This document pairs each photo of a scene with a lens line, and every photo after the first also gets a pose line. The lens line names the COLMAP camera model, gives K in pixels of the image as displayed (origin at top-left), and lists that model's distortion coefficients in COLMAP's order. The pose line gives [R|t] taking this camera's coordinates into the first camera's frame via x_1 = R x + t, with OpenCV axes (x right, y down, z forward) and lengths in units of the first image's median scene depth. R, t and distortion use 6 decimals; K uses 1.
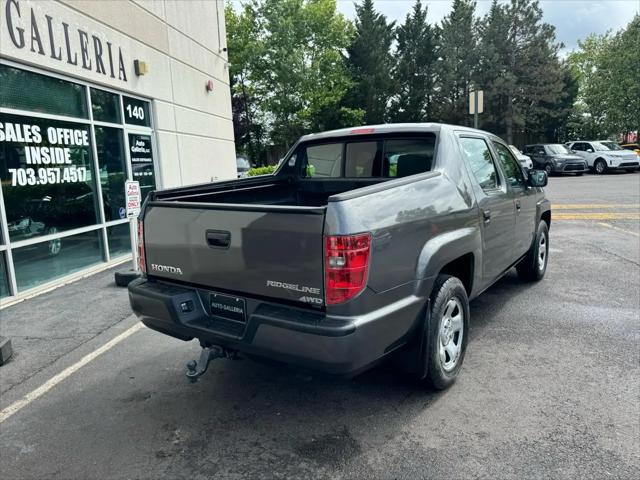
lens RADIAL K [[458.0, 0, 324.3], [0, 458.0, 232.6], [0, 0, 1]] dist [0.001803, -0.003755]
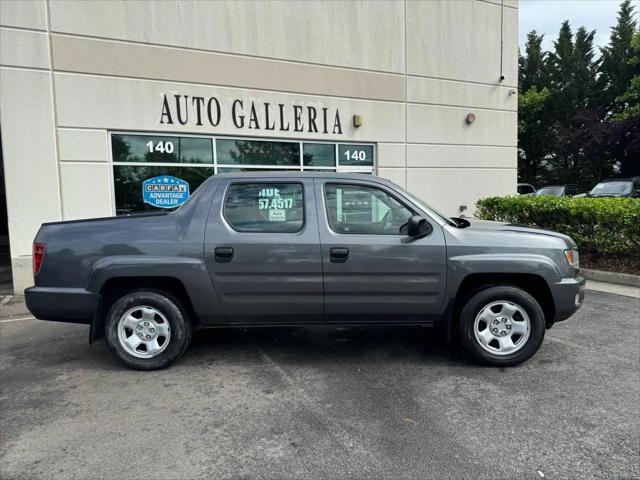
lens RADIAL K [[444.9, 0, 325.1], [0, 444.9, 243.5], [0, 0, 1]] dist [0.096295, -0.130590]
pose [[0.543357, 0.101458, -0.833349, 0.732449], [-0.120460, 0.991820, 0.042210, -0.071323], [0.830815, 0.077451, 0.551134, 0.305555]]
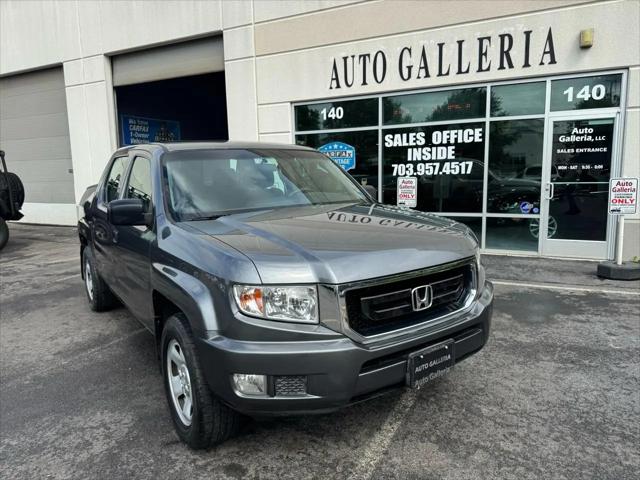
lens RADIAL K [[450.1, 0, 327.2], [0, 450.1, 238.5], [0, 0, 1]] dist [0.048214, -0.076205]
pose [[-0.332567, 0.185841, -0.924588, 0.667505], [-0.102148, 0.967526, 0.231213, -0.178412], [0.937531, 0.171339, -0.302784, 1.021102]]
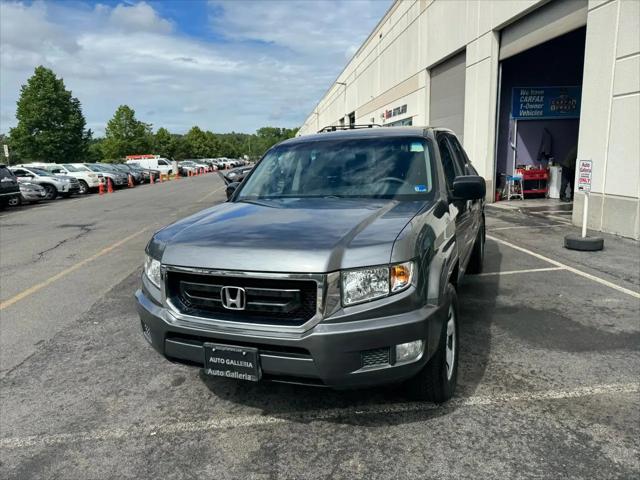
lens RADIAL K [[457.3, 0, 319.5], [0, 457.3, 241.3], [0, 0, 1]] dist [0.006458, -0.006813]
pose [[-0.973614, 0.115473, -0.196830, 0.345137], [0.044110, 0.941488, 0.334149, -0.218360], [0.223899, 0.316650, -0.921739, 1.311034]]
